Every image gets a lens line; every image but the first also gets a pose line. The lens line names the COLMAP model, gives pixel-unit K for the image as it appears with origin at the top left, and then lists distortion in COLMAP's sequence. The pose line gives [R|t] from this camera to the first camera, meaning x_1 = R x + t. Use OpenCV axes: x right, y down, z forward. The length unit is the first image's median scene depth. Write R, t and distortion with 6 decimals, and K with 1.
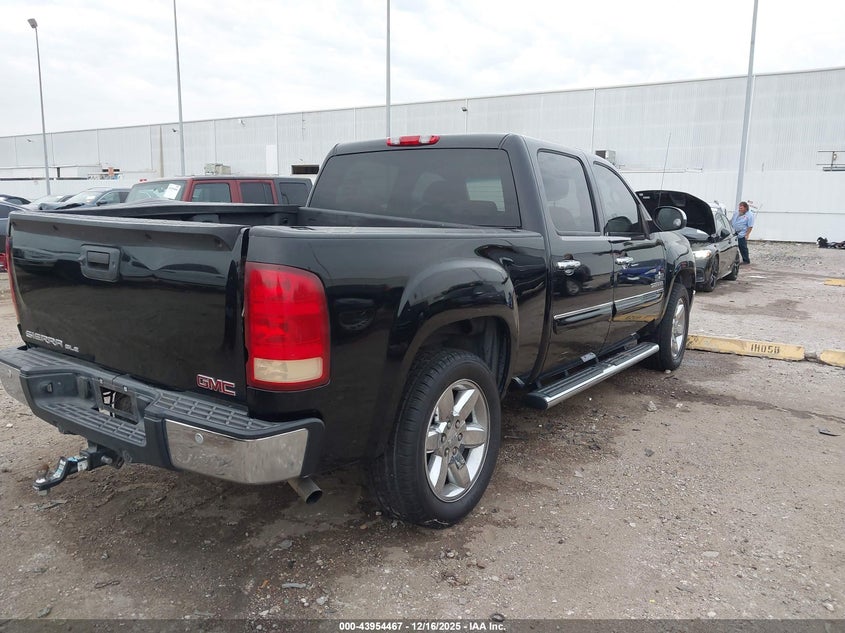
lens RADIAL K [[678.9, 0, 417.3], [0, 678.9, 316.5], [0, 0, 1]] dist [0.012368, 0.000183]
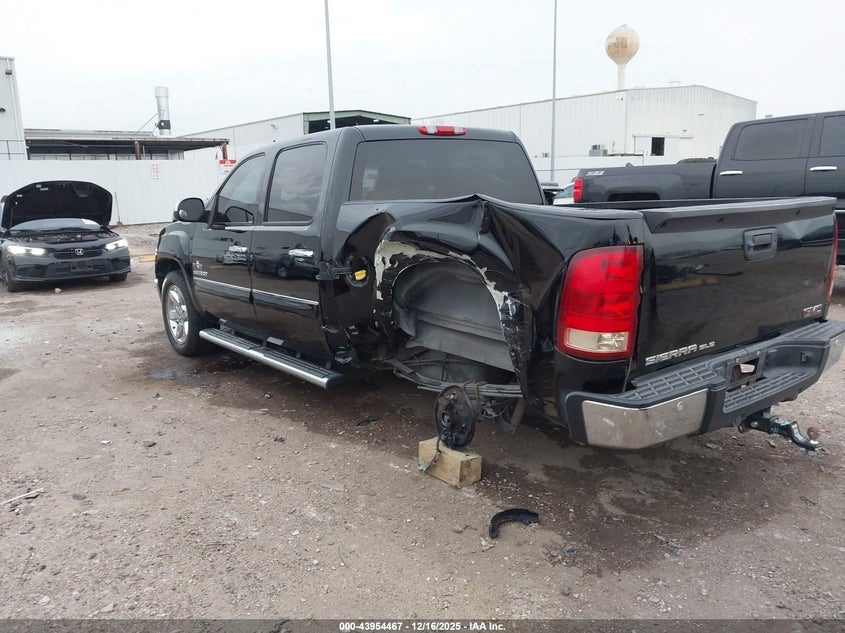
lens RADIAL K [[678.9, 0, 417.3], [0, 678.9, 316.5], [0, 0, 1]] dist [0.012368, 0.000183]
pose [[0.273400, -0.211348, 0.938395, -1.269452], [0.197481, 0.967115, 0.160280, -0.190822], [-0.941410, 0.141495, 0.306147, 0.916232]]
